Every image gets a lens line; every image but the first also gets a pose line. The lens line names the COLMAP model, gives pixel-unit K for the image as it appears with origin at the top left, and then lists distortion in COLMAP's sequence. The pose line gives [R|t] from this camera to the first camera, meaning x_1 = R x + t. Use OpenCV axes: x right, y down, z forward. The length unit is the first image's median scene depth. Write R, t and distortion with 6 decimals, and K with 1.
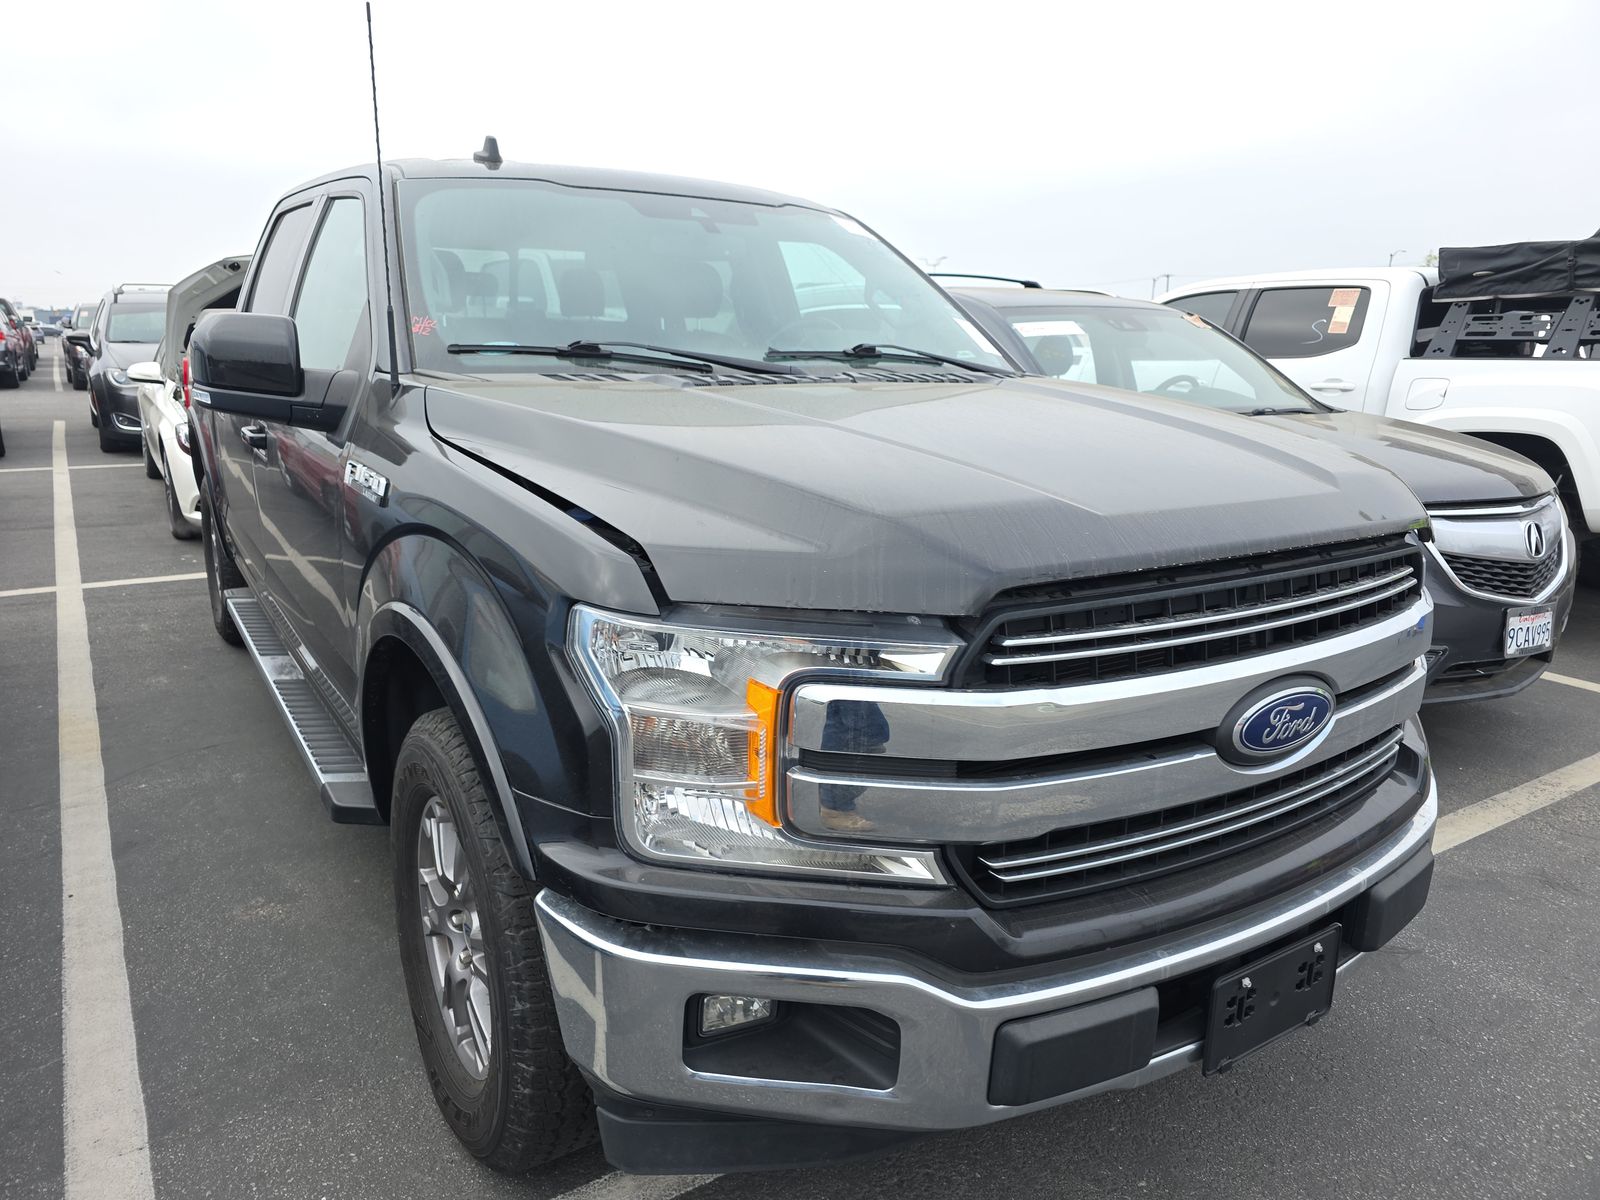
lens RADIAL K [[1063.4, 0, 796.9], [0, 1063.4, 586.9], [0, 0, 1]] dist [0.033947, -0.022630]
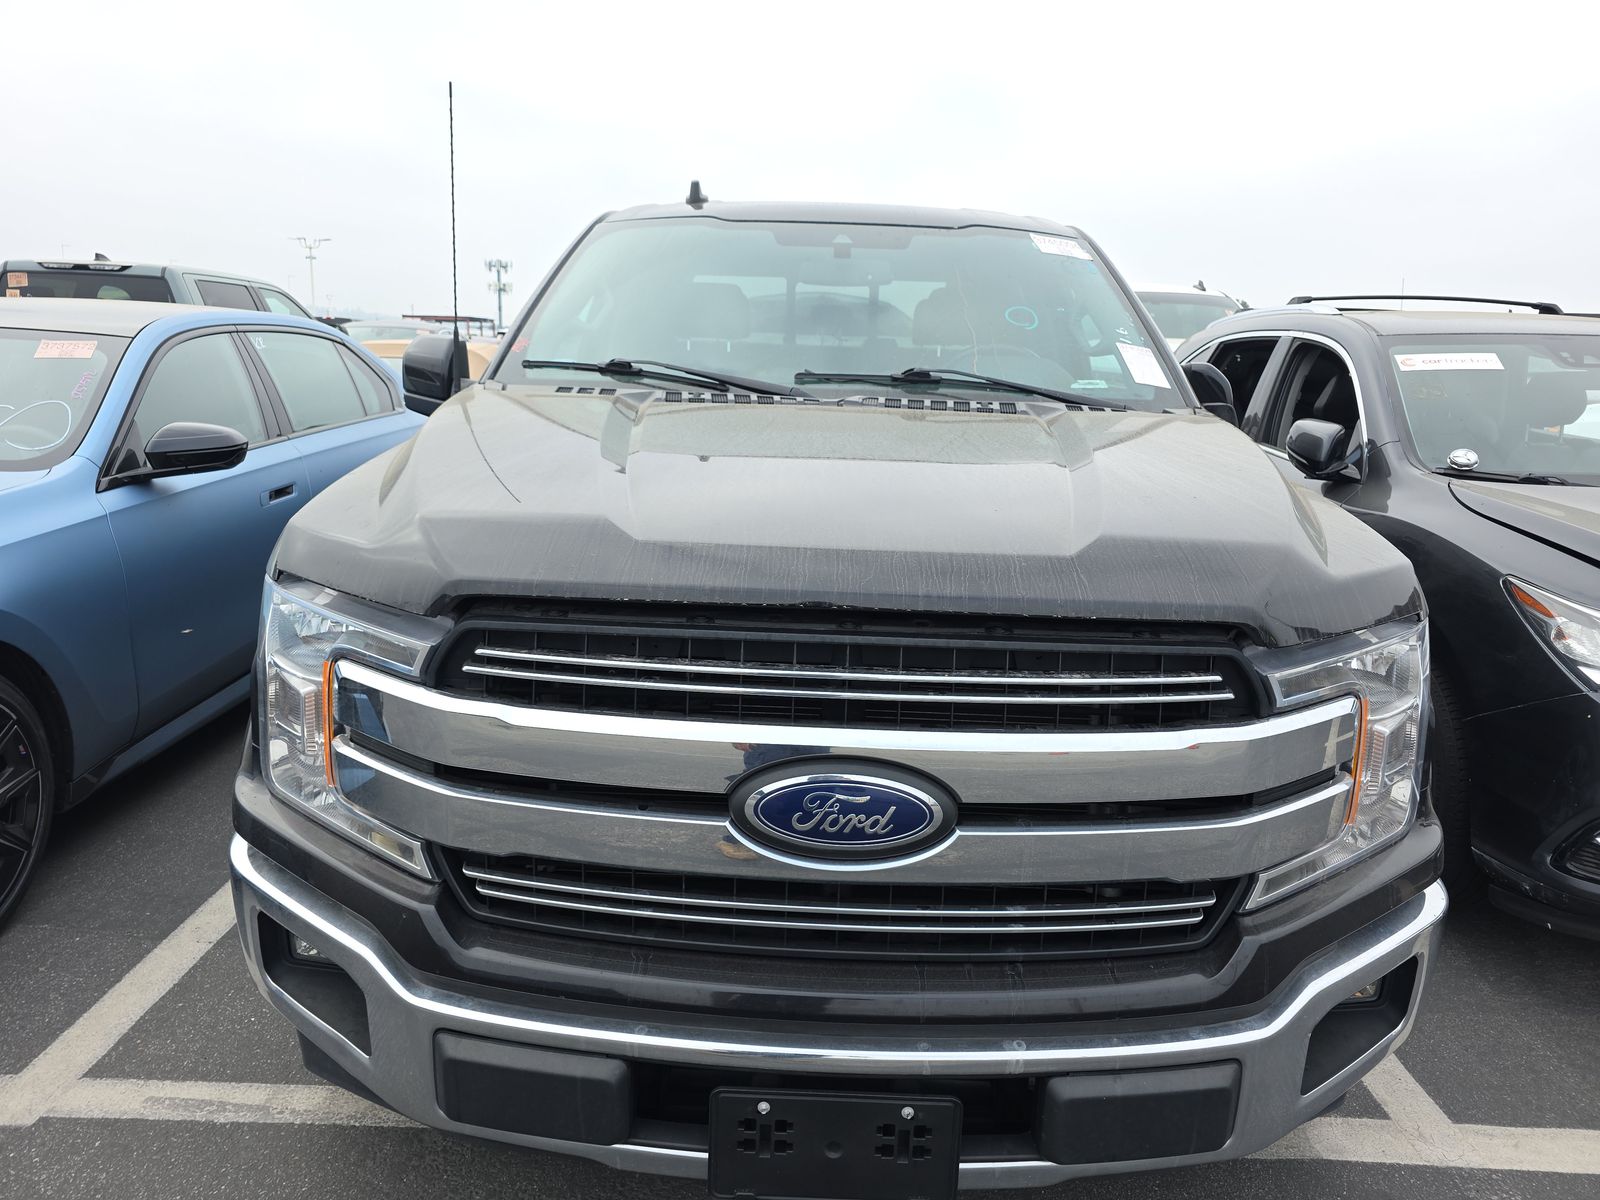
lens RADIAL K [[1063.4, 0, 796.9], [0, 1063.4, 586.9], [0, 0, 1]] dist [0.033947, -0.022630]
pose [[0.837671, 0.126725, -0.531270, 0.577134], [-0.143518, 0.989600, 0.009762, -0.035377], [0.526982, 0.068070, 0.847146, 0.182722]]
